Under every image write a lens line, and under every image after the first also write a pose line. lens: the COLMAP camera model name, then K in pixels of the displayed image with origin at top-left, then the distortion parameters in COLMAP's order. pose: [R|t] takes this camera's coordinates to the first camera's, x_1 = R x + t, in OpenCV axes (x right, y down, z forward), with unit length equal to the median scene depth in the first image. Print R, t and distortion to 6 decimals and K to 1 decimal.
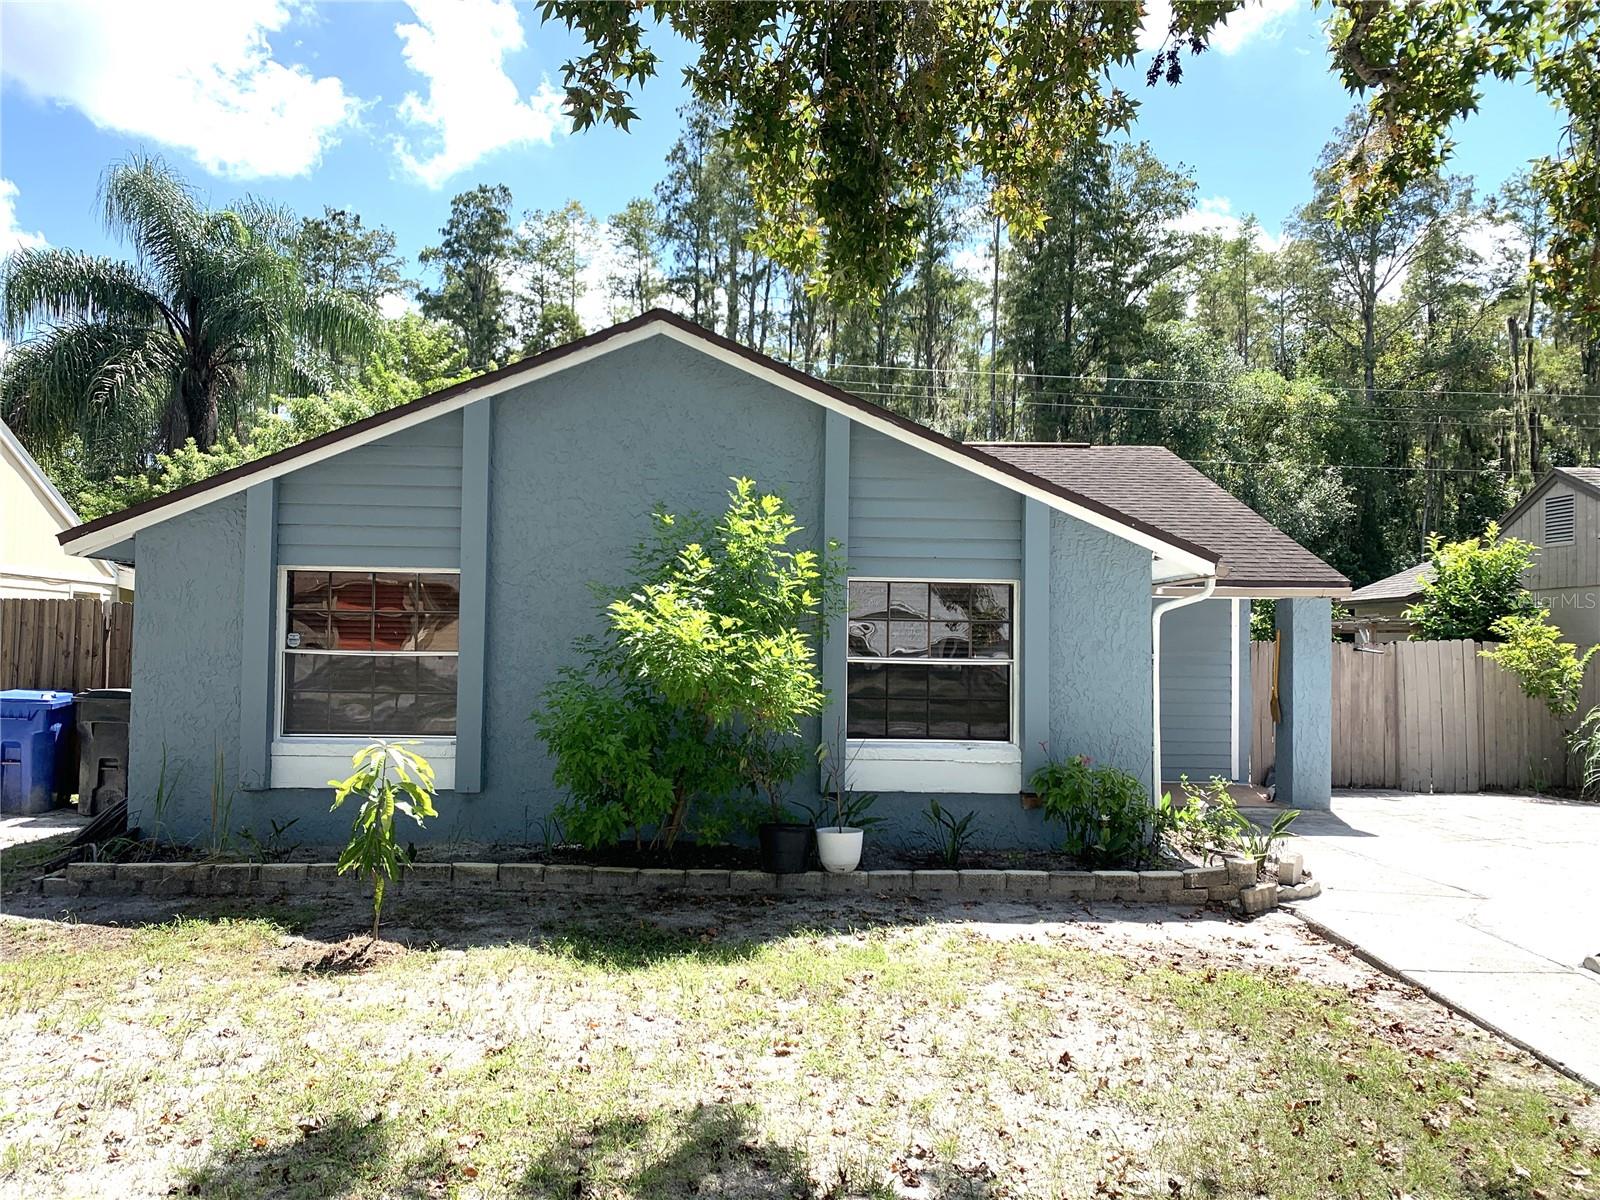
lens RADIAL K [[1221.1, 0, 784.8], [0, 1221.1, 598.4], [0, 0, 1]] dist [0.005922, 0.001396]
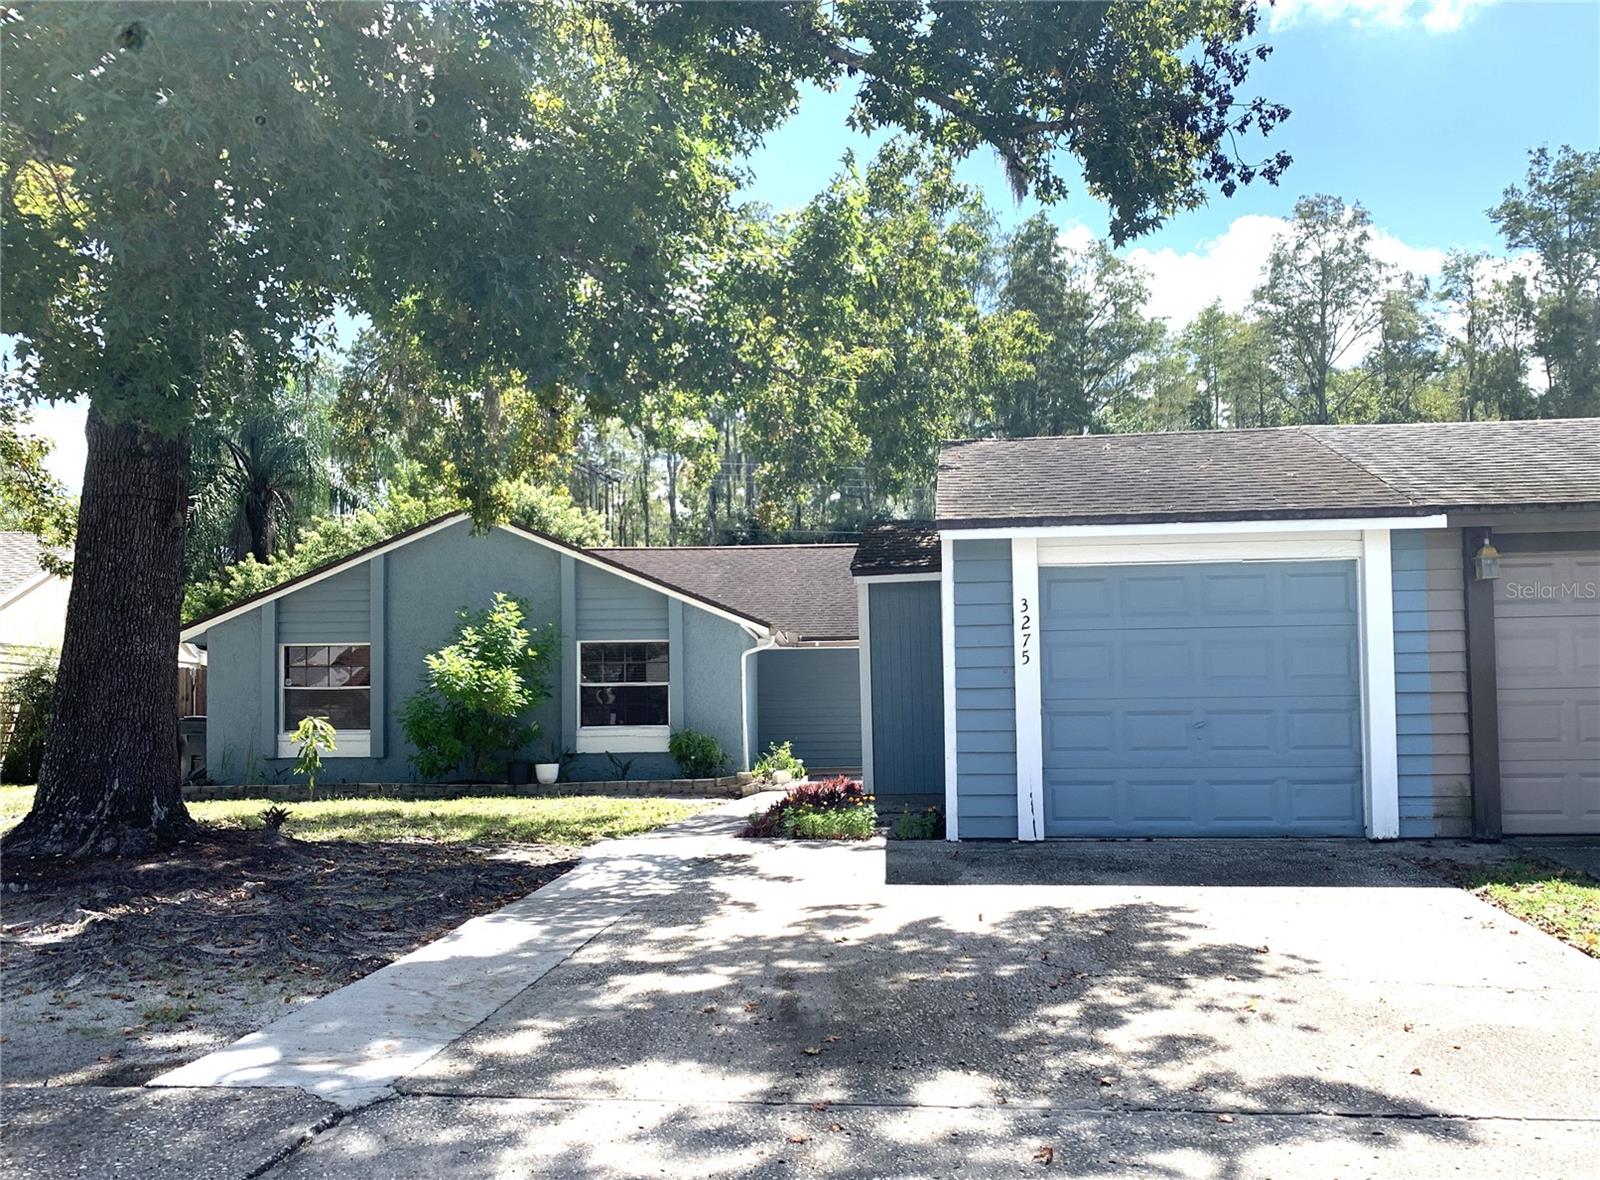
lens RADIAL K [[1339.9, 0, 868.0], [0, 1339.9, 648.4], [0, 0, 1]] dist [0.075486, -0.229575]
pose [[0.998821, -0.029996, -0.038164, 0.373384], [0.029350, 0.999418, -0.017376, 0.027983], [0.038663, 0.016236, 0.999120, -0.684363]]
